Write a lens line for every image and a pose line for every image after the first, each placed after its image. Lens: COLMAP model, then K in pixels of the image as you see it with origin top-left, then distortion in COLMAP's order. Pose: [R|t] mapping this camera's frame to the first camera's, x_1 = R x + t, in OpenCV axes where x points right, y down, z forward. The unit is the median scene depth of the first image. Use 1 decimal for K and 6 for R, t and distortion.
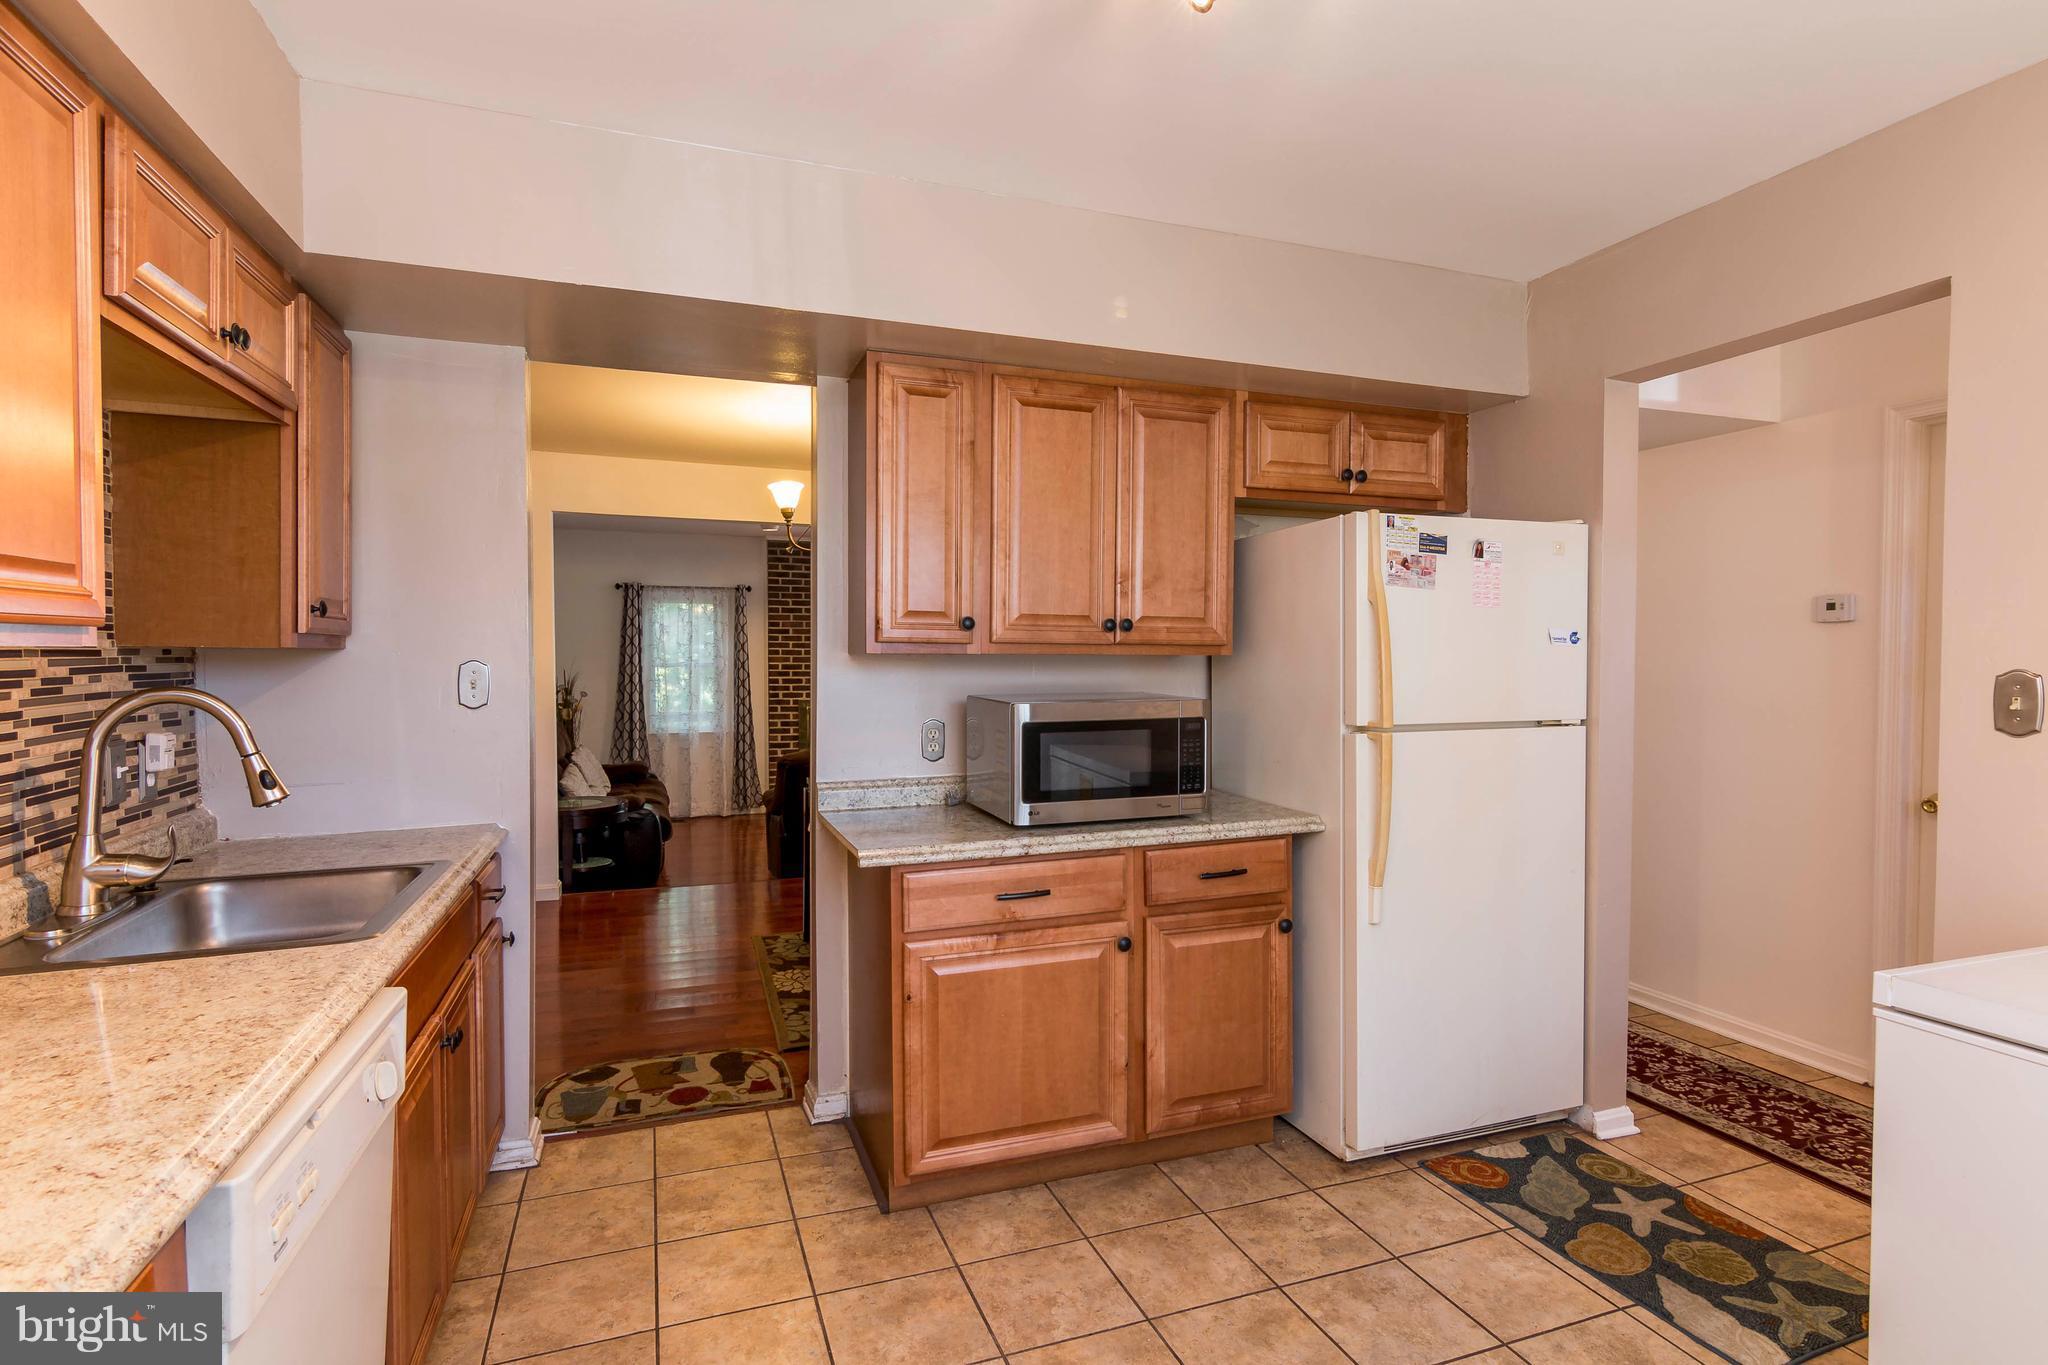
lens RADIAL K [[1026.9, 0, 1031.0], [0, 1026.9, 689.0], [0, 0, 1]] dist [0.002766, -0.000269]
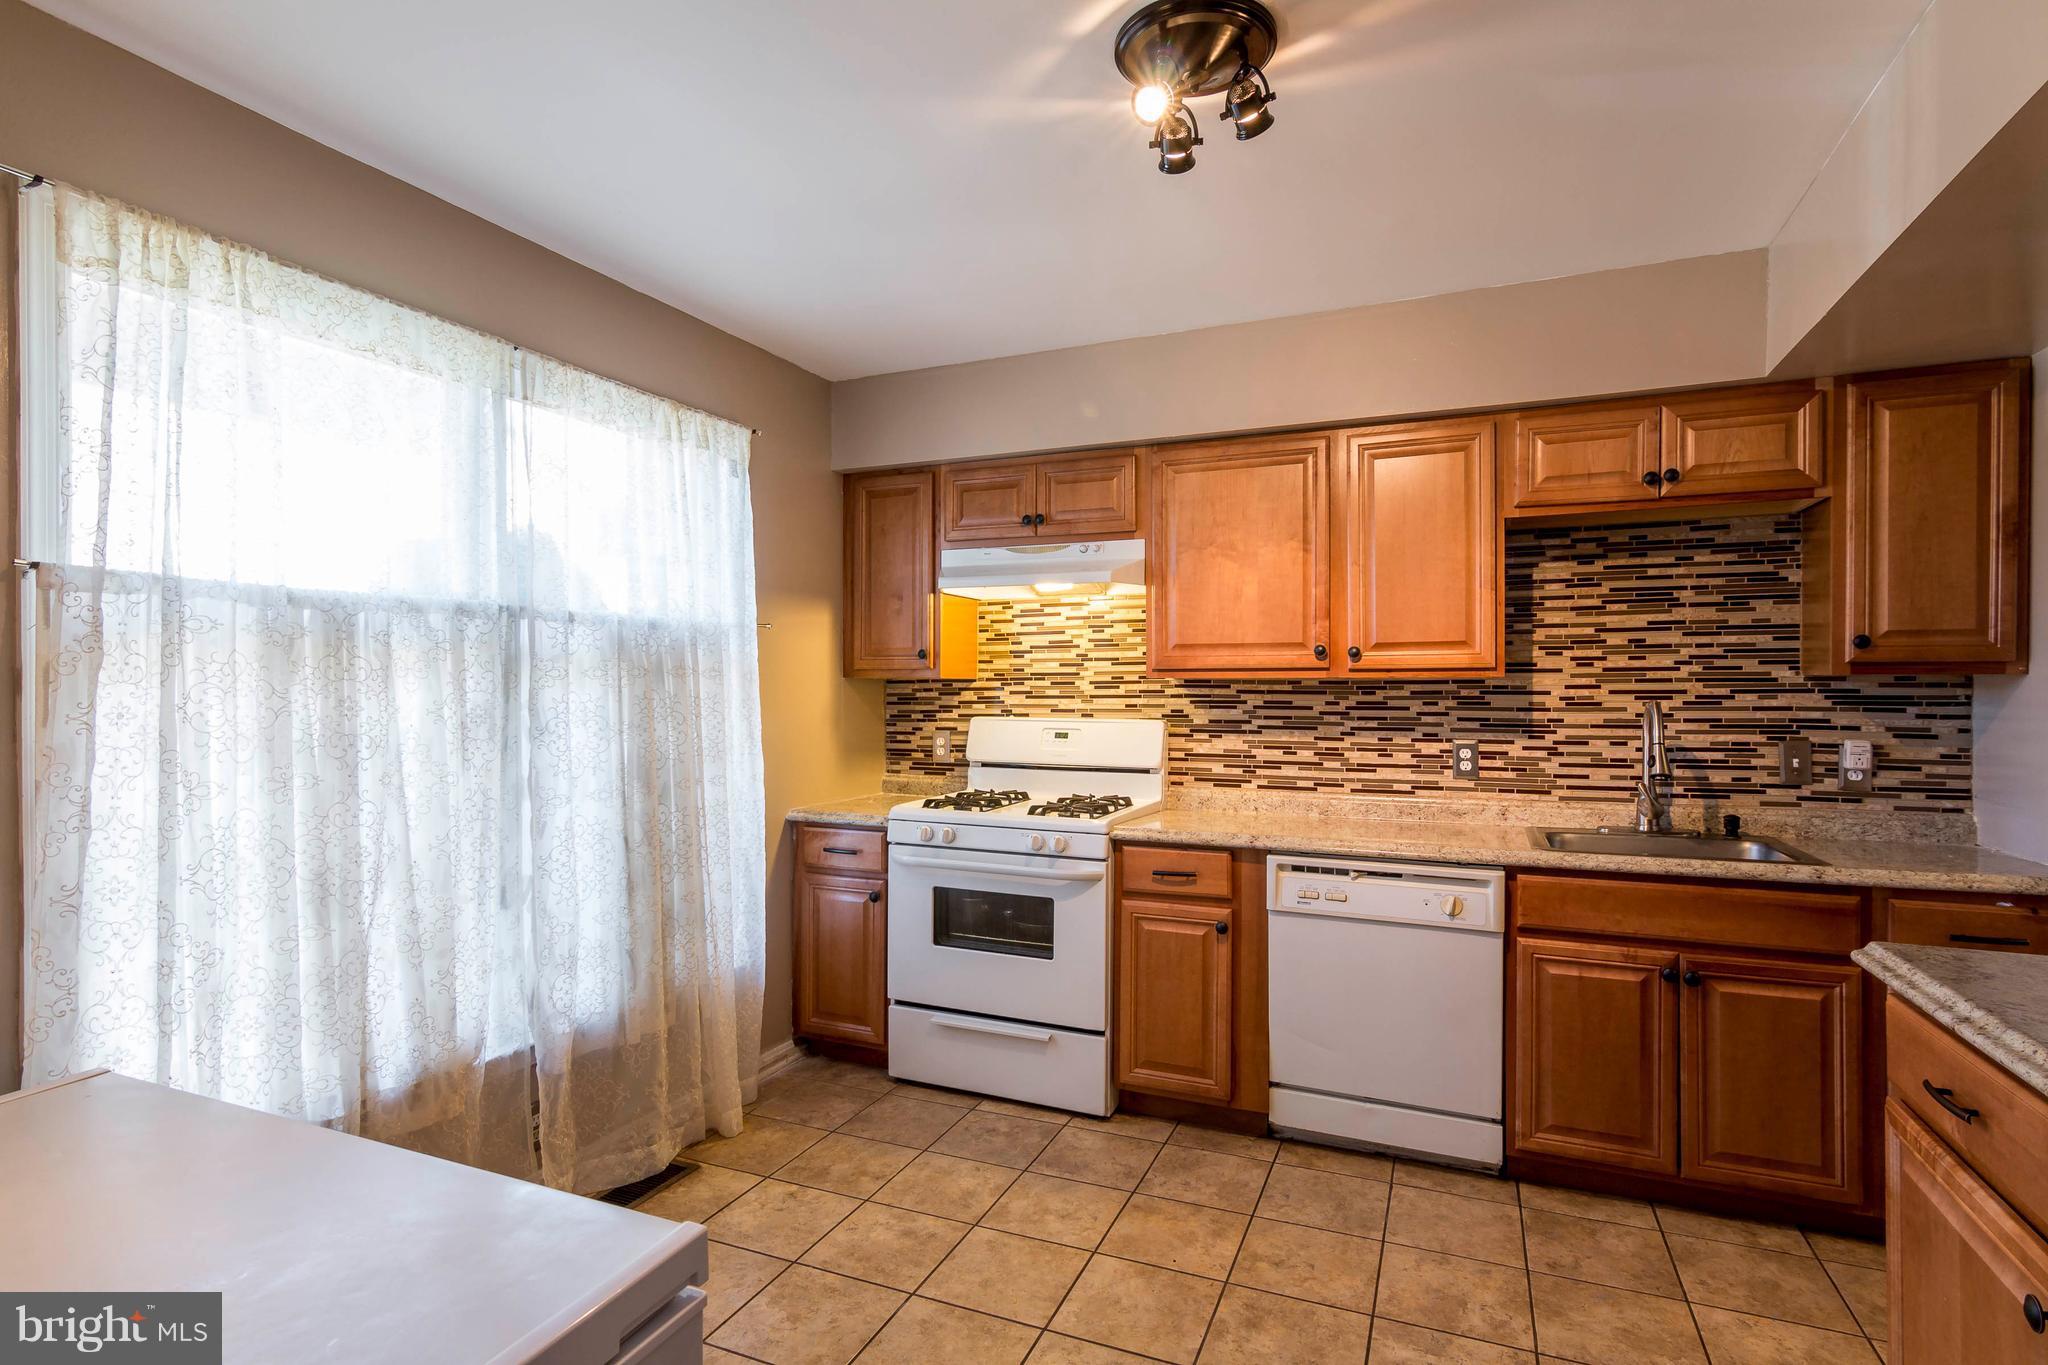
lens RADIAL K [[1026.9, 0, 1028.8], [0, 1026.9, 685.6], [0, 0, 1]] dist [0.002766, -0.000269]
pose [[-0.686288, -0.001082, -0.727329, 0.746775], [-0.024424, 0.999469, 0.021559, -0.026449], [0.726920, 0.032560, -0.685950, 1.008781]]
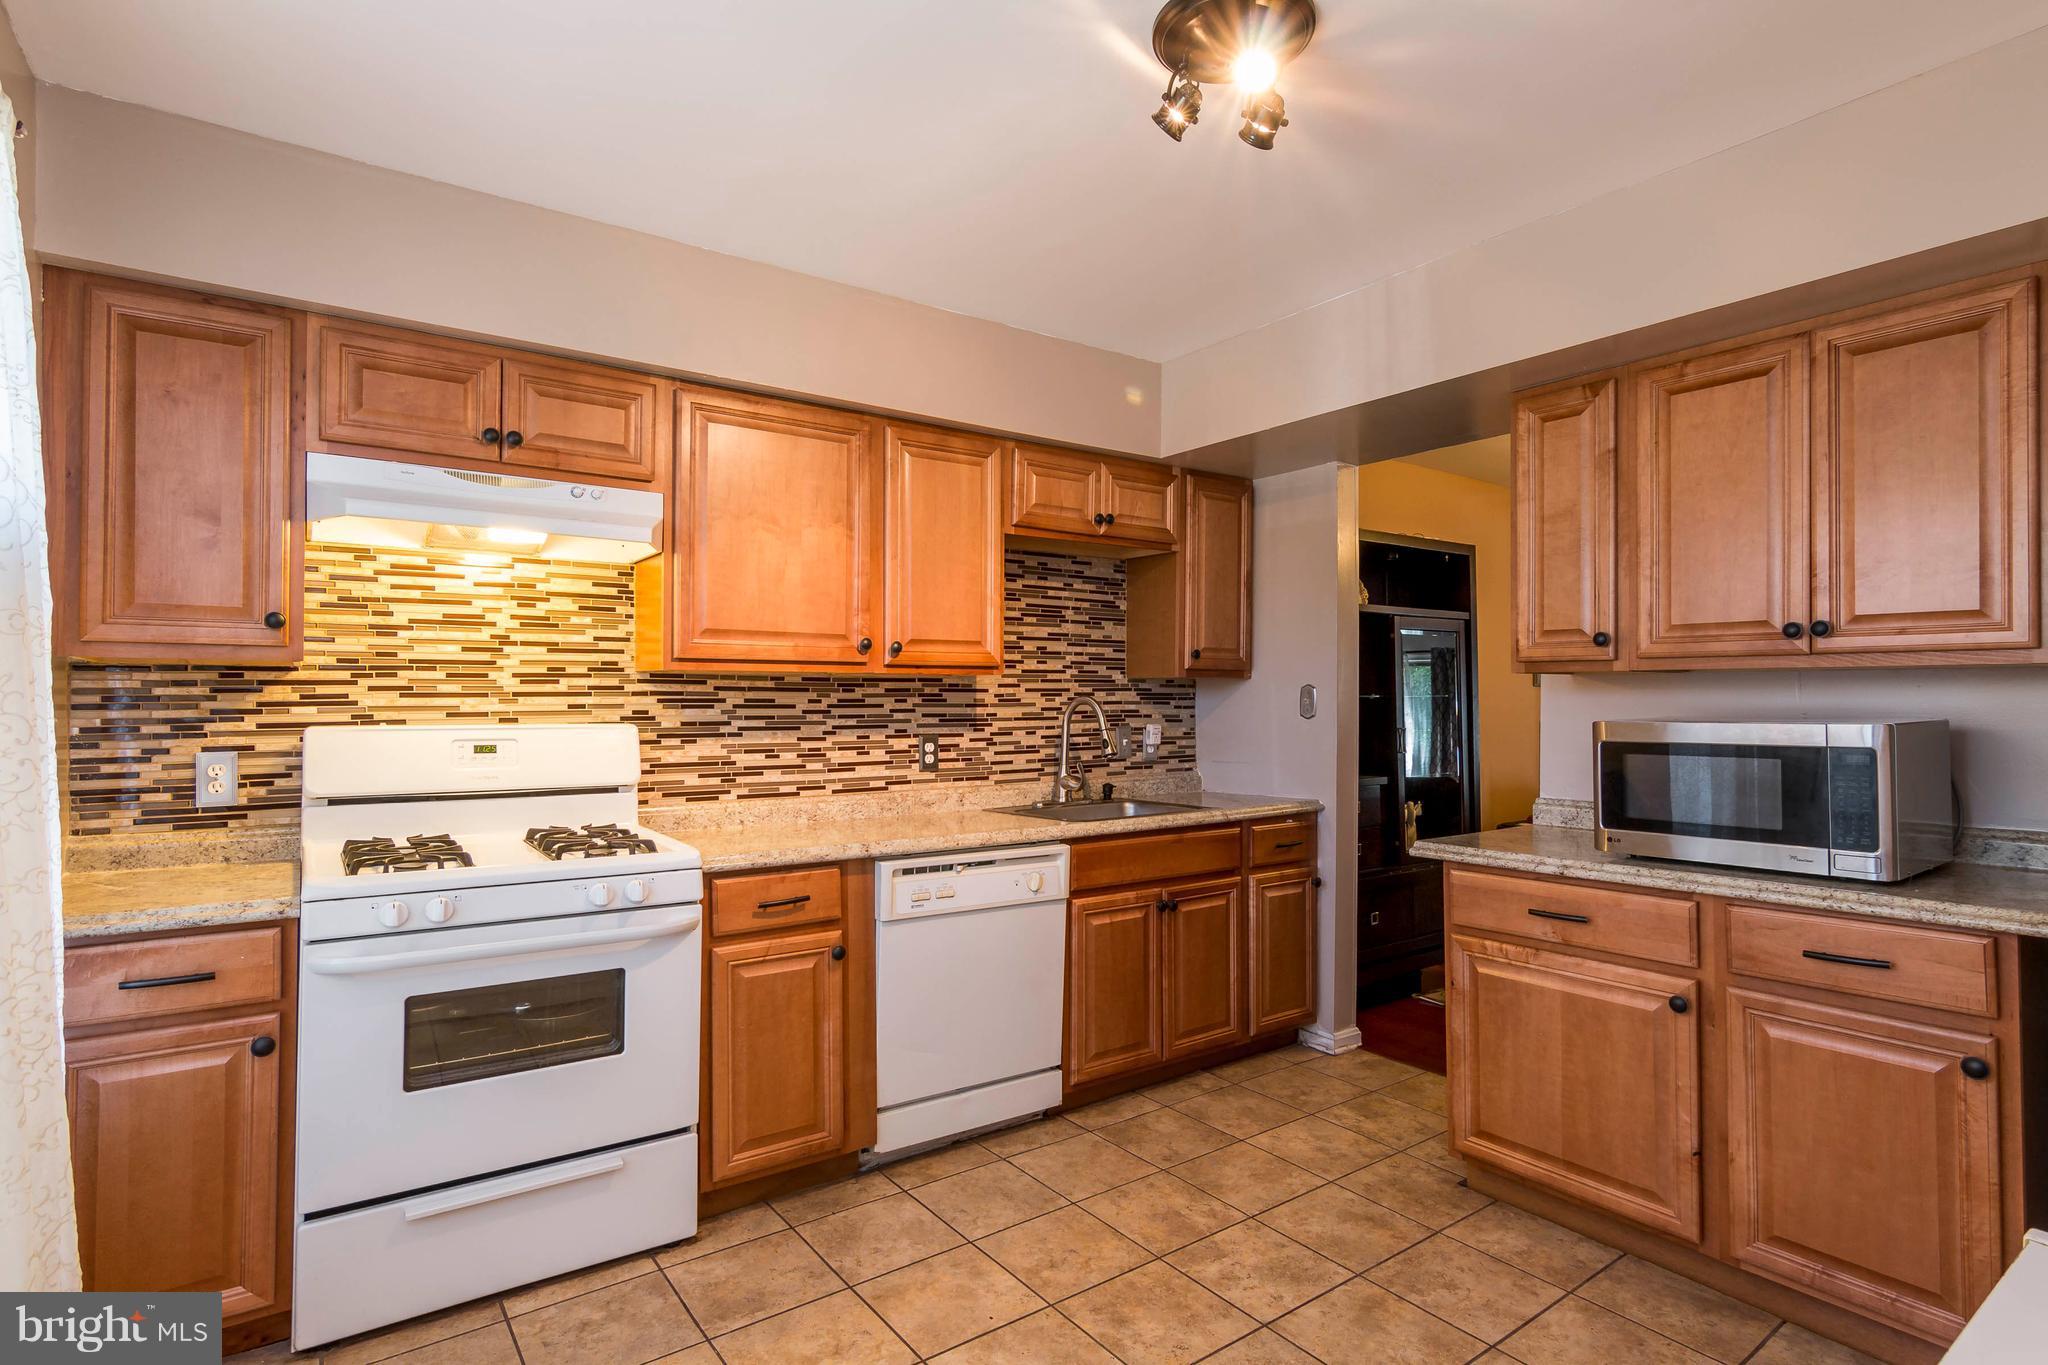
lens RADIAL K [[1026.9, 0, 1029.5], [0, 1026.9, 688.2], [0, 0, 1]] dist [0.002766, -0.000269]
pose [[0.271008, -0.012247, -0.962499, 0.793536], [-0.031145, 0.999284, -0.021485, 0.021590], [0.962073, 0.035799, 0.270432, 0.246822]]
